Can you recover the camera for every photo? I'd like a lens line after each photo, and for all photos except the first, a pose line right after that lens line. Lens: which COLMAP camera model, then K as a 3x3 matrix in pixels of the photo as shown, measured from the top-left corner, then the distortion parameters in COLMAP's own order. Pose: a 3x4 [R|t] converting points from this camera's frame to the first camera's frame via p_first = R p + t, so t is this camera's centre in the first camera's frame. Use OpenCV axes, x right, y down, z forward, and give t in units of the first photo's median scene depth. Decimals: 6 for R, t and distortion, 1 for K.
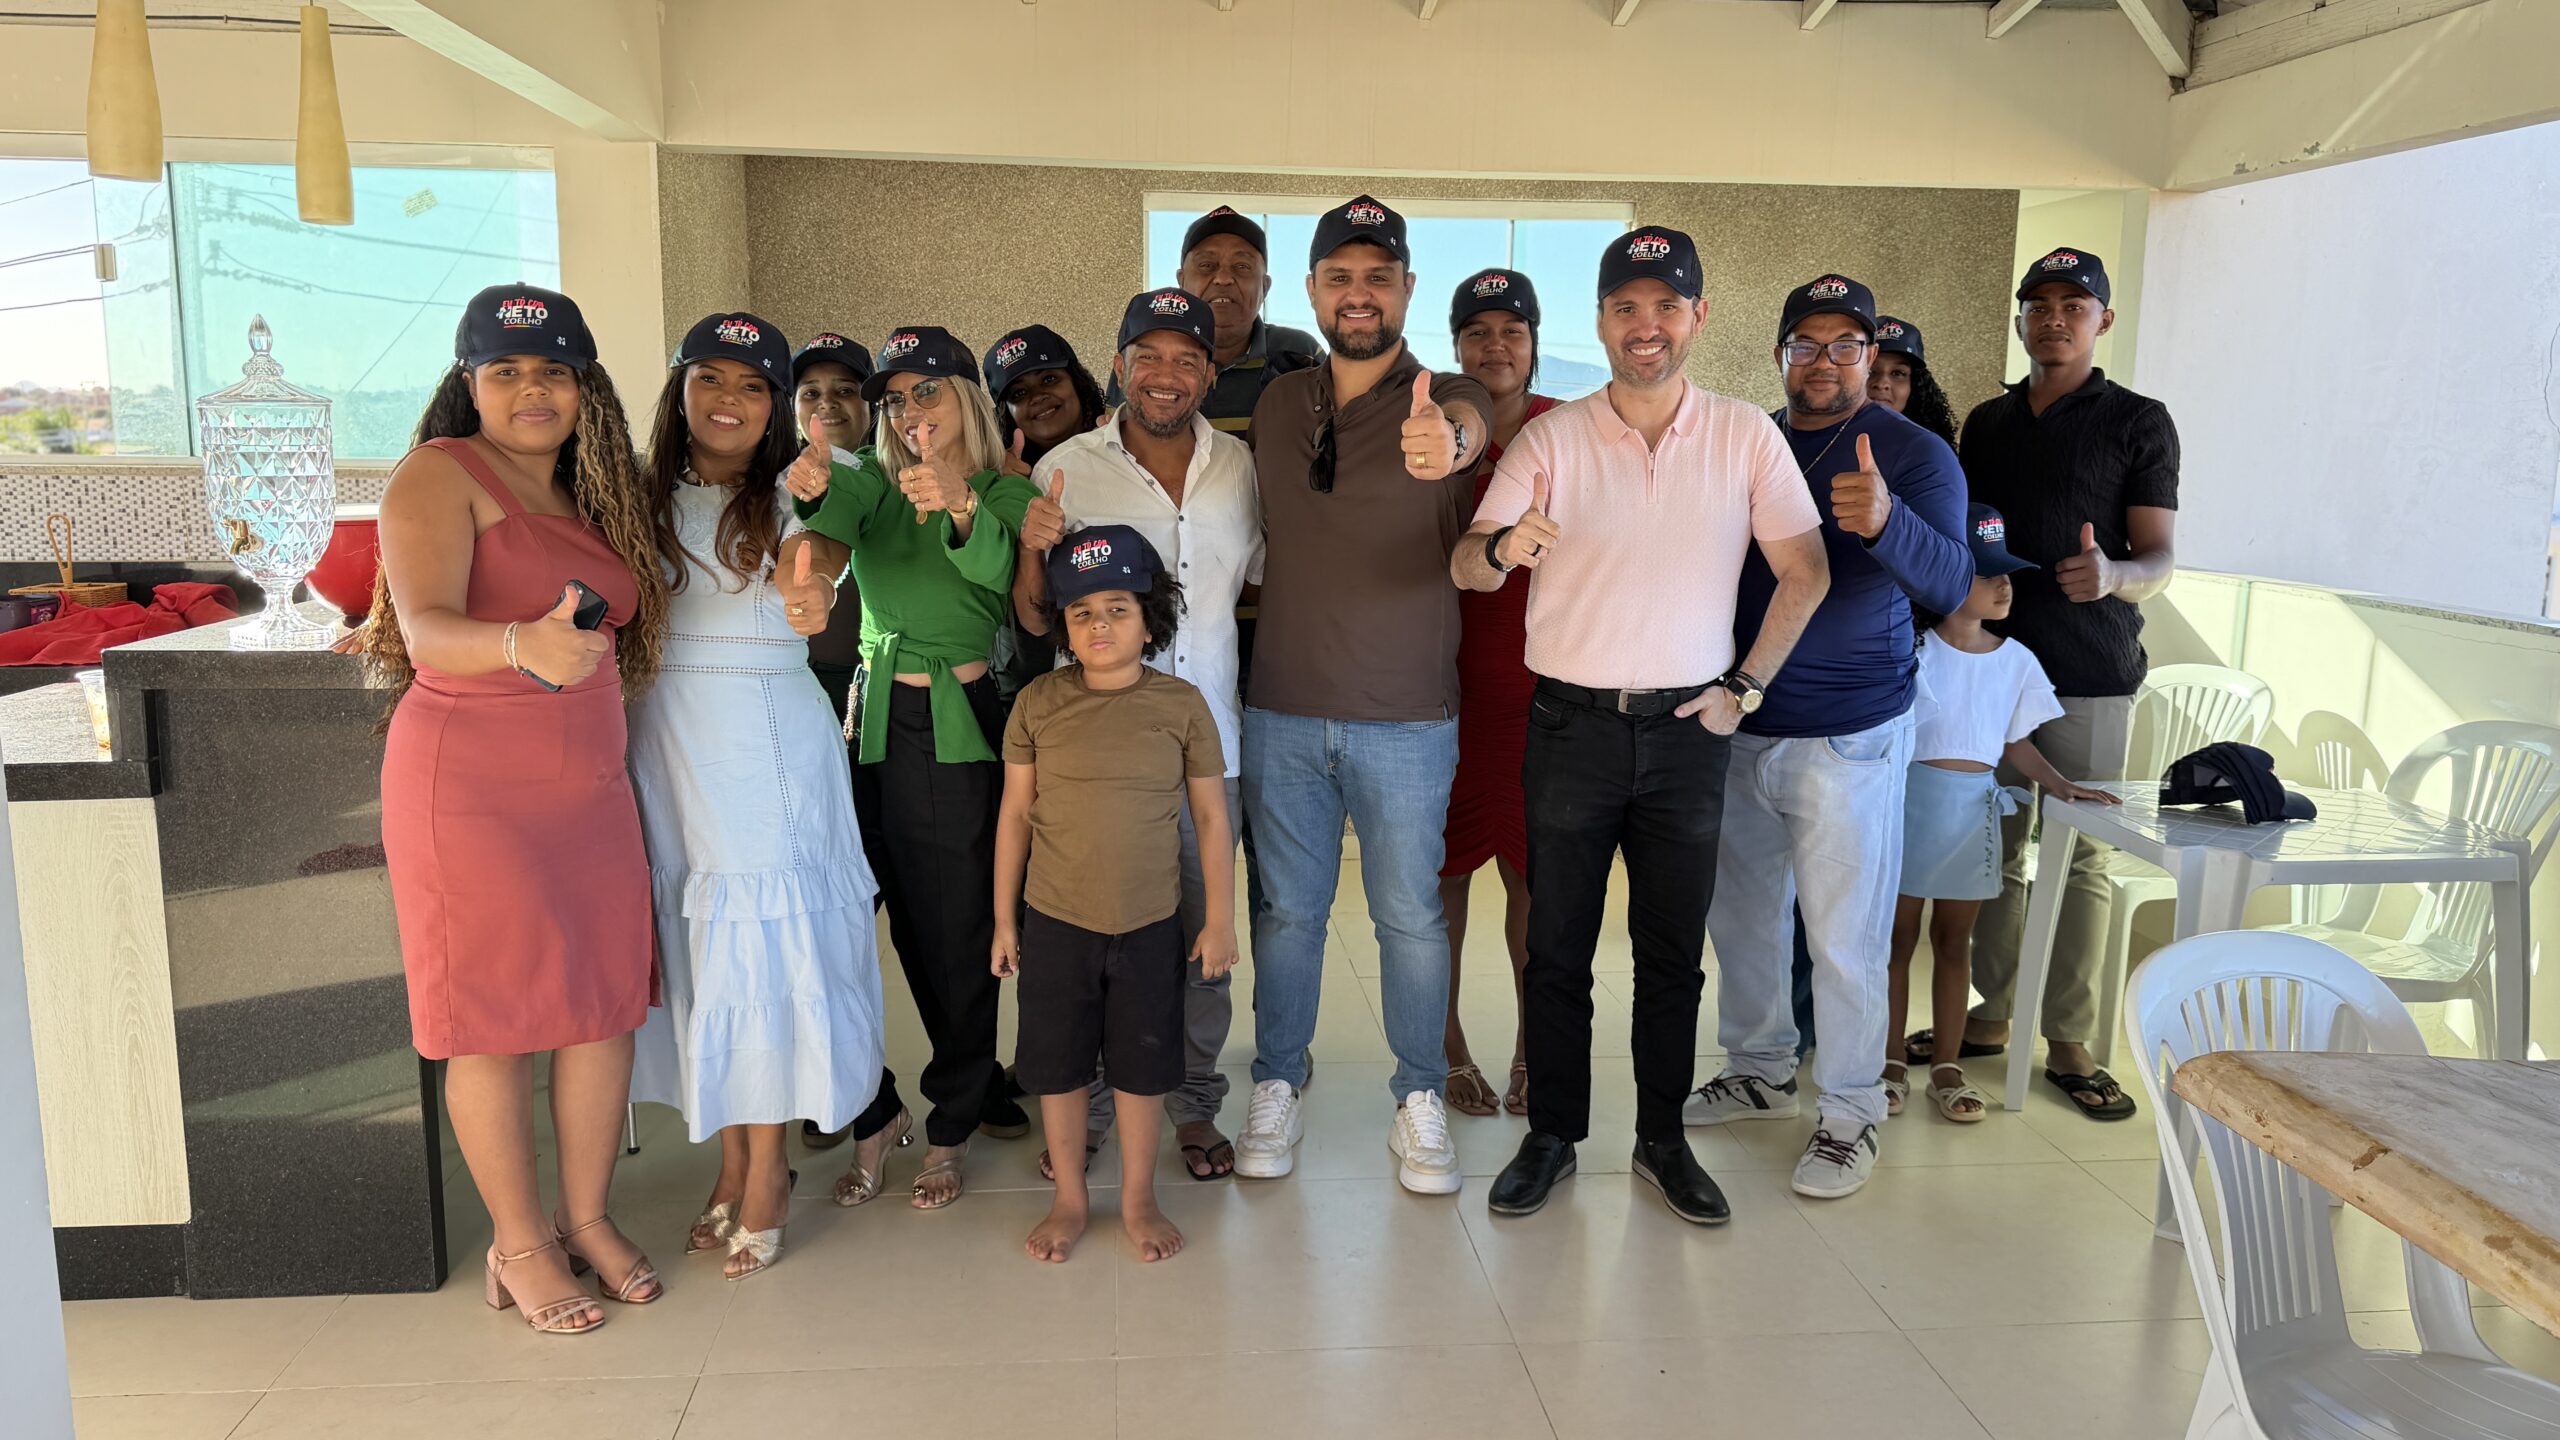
lens RADIAL K [[1775.0, 0, 1294.6], [0, 1775.0, 722.9], [0, 0, 1]] dist [0.078864, -0.123949]
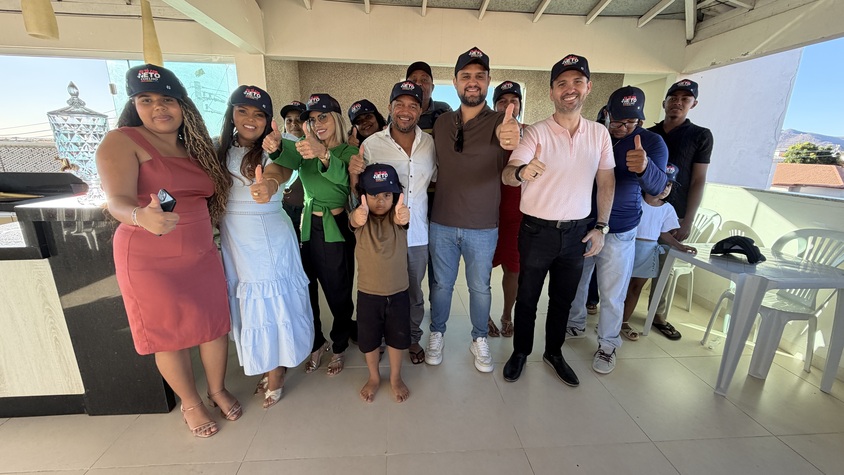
lens RADIAL K [[351.1, 0, 422.0], [0, 351.1, 237.5], [0, 0, 1]] dist [0.000041, 0.000142]
pose [[0.999658, 0.012230, -0.023131, -0.028433], [-0.010109, 0.995918, 0.089689, -0.038971], [0.024133, -0.089425, 0.995701, 0.388472]]
